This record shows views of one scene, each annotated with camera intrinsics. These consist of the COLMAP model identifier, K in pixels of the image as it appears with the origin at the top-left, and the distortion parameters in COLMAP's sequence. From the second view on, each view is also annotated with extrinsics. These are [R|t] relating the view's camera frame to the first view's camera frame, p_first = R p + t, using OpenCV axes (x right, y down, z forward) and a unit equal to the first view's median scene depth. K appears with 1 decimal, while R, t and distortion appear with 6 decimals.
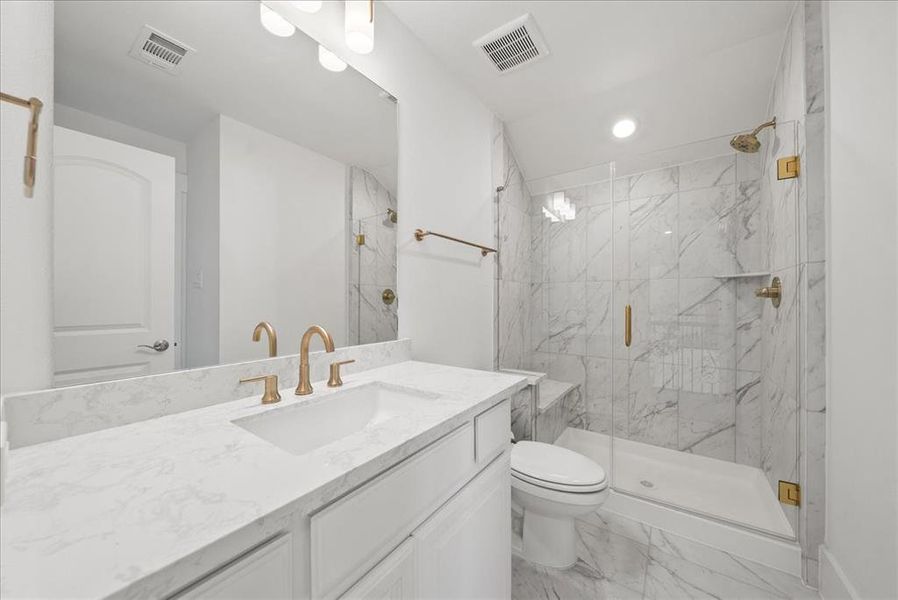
lens RADIAL K [[317.9, 0, 449.0], [0, 317.9, 300.0], [0, 0, 1]] dist [-0.006255, -0.000177]
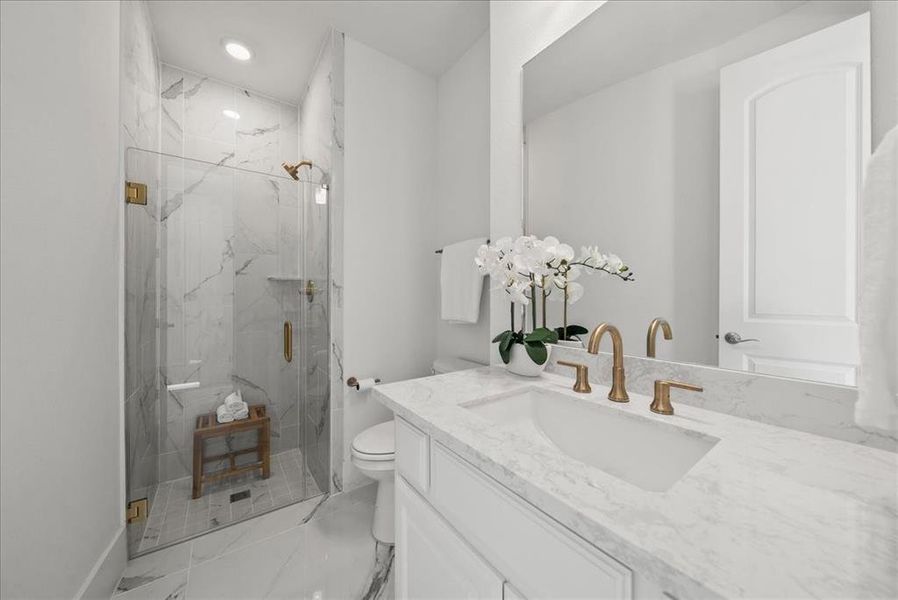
lens RADIAL K [[317.9, 0, 449.0], [0, 317.9, 300.0], [0, 0, 1]] dist [-0.006255, -0.000177]
pose [[-0.322677, 0.013031, -0.946419, 0.457407], [-0.000746, 0.999901, 0.014022, 0.010878], [0.946509, 0.005231, -0.322635, 0.785856]]
